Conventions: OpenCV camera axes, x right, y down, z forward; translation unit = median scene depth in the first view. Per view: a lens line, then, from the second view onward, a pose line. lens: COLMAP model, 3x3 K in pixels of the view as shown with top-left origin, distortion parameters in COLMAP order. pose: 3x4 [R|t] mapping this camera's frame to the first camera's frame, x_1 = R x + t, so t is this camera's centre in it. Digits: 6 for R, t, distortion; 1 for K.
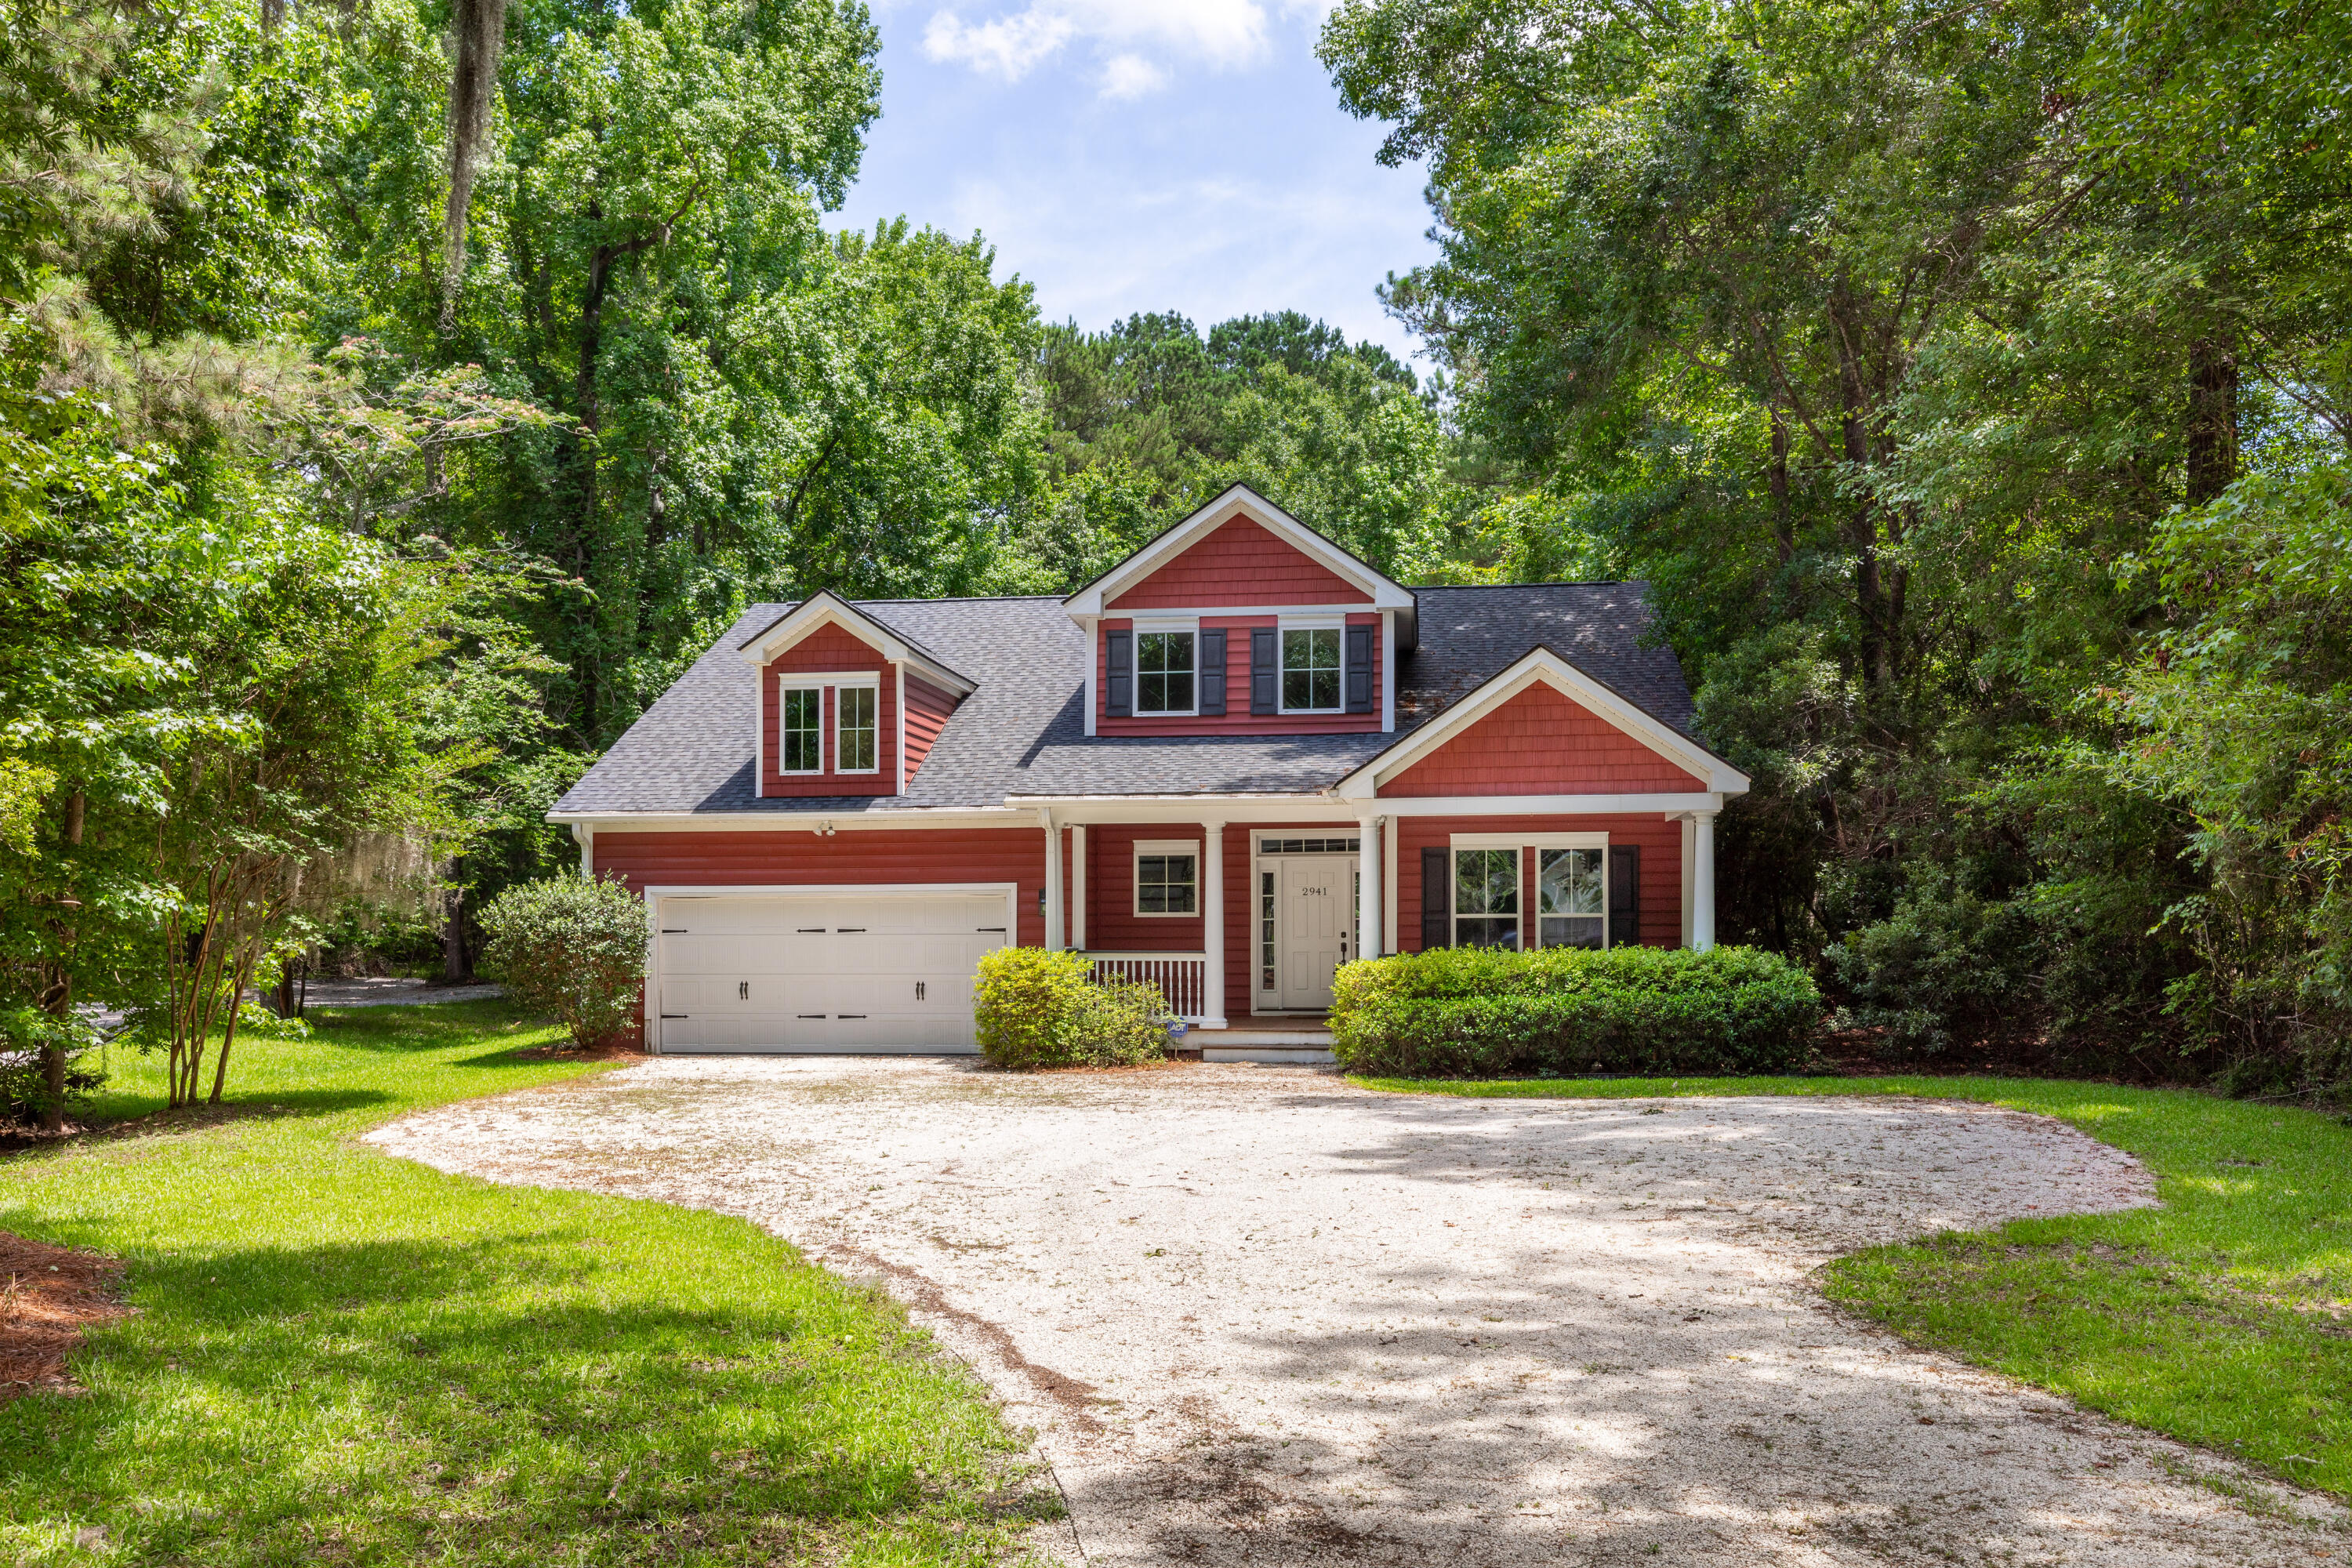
lens RADIAL K [[2022.5, 0, 1249.6], [0, 2022.5, 878.6], [0, 0, 1]] dist [0.017446, 0.005198]
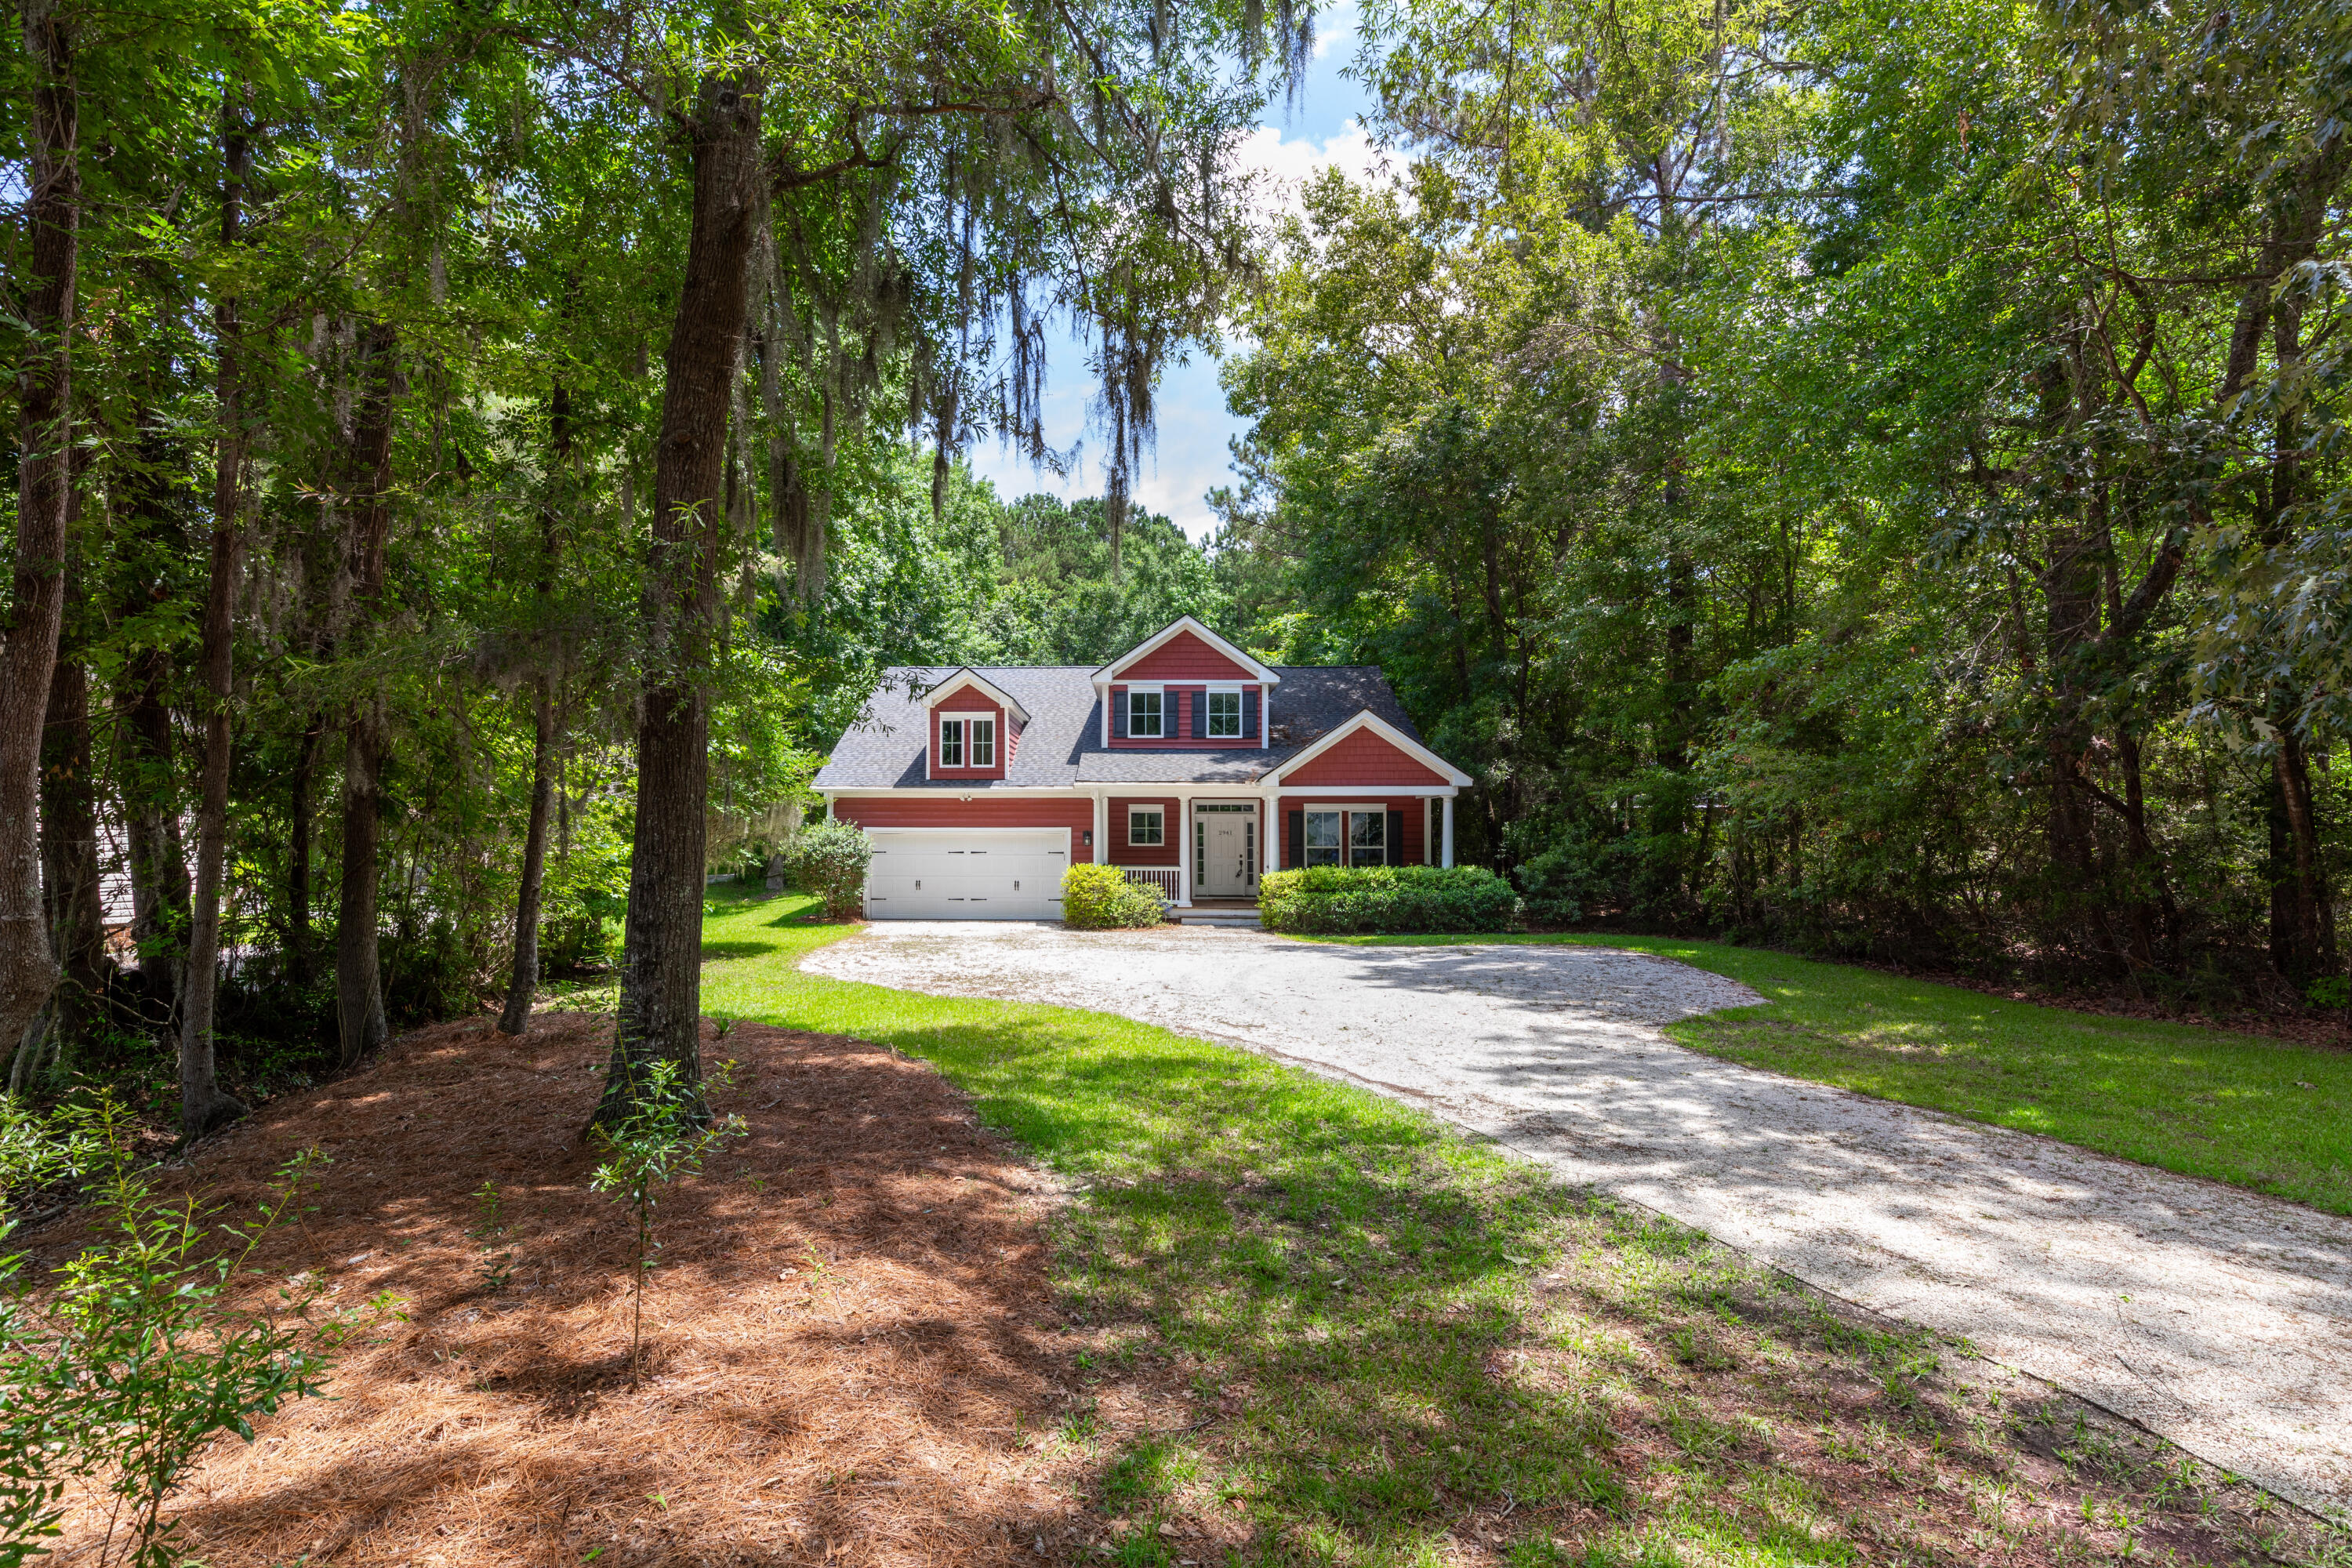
lens RADIAL K [[1165.1, 0, 1163.8], [0, 1165.1, 792.5], [0, 0, 1]] dist [0.016948, 0.000013]
pose [[0.995280, 0.011688, 0.096334, -0.131461], [-0.010153, 0.999814, -0.016410, -0.013004], [-0.096508, 0.015354, 0.995214, -0.068147]]
